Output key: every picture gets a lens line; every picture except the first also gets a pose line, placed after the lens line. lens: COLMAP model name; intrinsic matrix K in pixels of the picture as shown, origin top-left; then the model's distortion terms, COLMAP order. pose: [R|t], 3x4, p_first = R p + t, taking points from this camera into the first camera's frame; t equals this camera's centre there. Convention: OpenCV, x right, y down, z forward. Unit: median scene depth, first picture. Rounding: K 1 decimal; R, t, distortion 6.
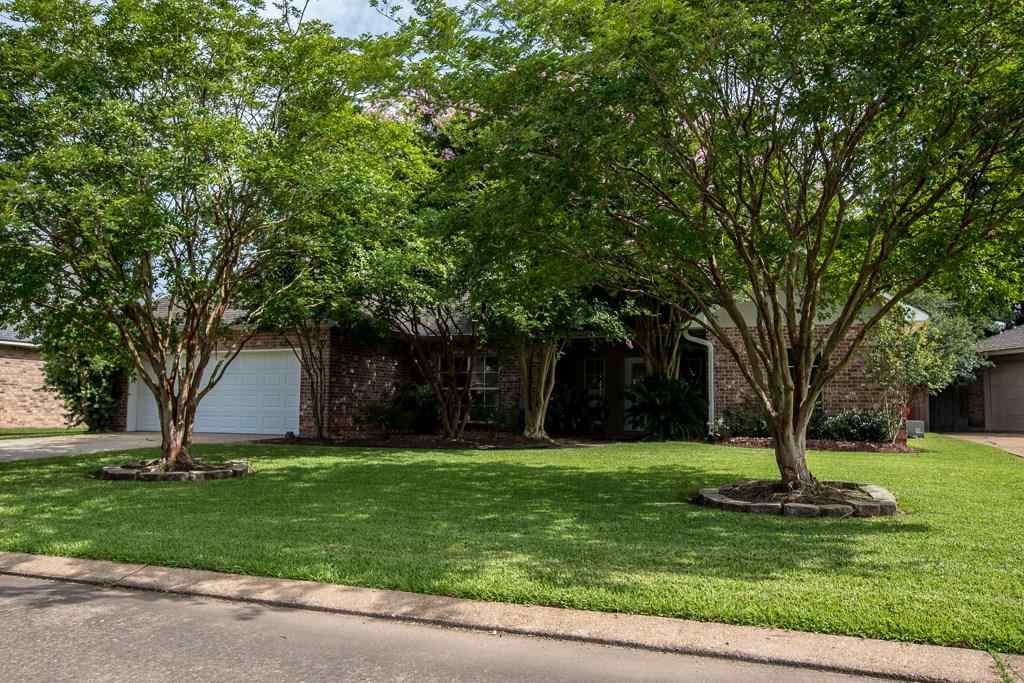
lens RADIAL K [[796.3, 0, 512.1], [0, 796.3, 342.2], [0, 0, 1]] dist [0.006145, 0.000932]
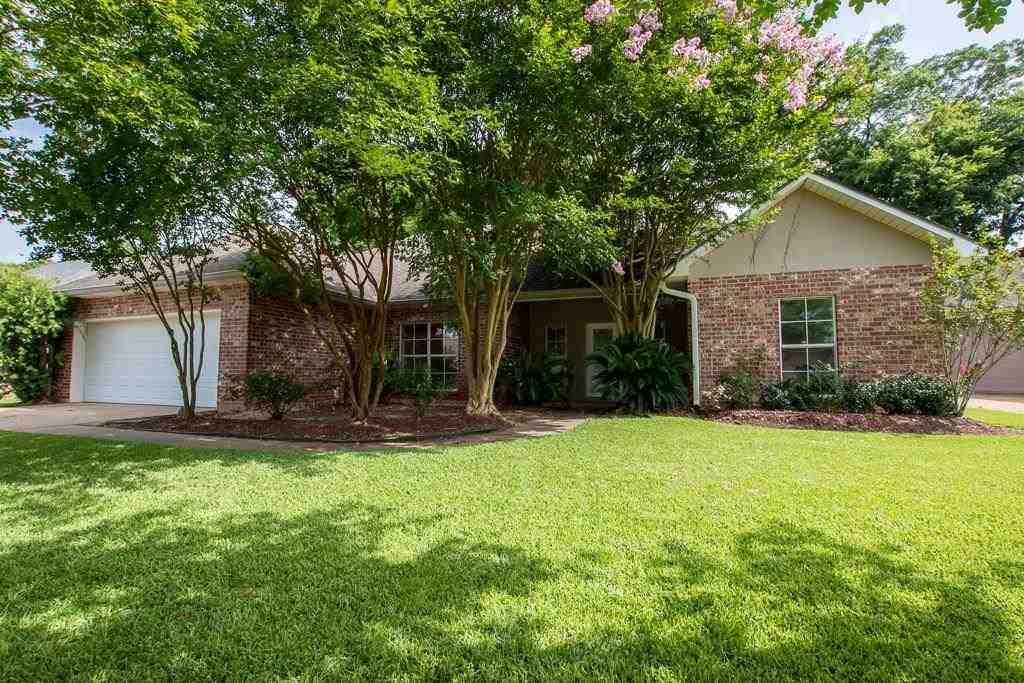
lens RADIAL K [[452.9, 0, 511.9], [0, 452.9, 341.6], [0, 0, 1]] dist [-0.018787, 0.001156]
pose [[0.999930, -0.011215, -0.003761, 0.056352], [0.011269, 0.999830, 0.014621, 0.040535], [0.003597, -0.014662, 0.999886, 0.521752]]
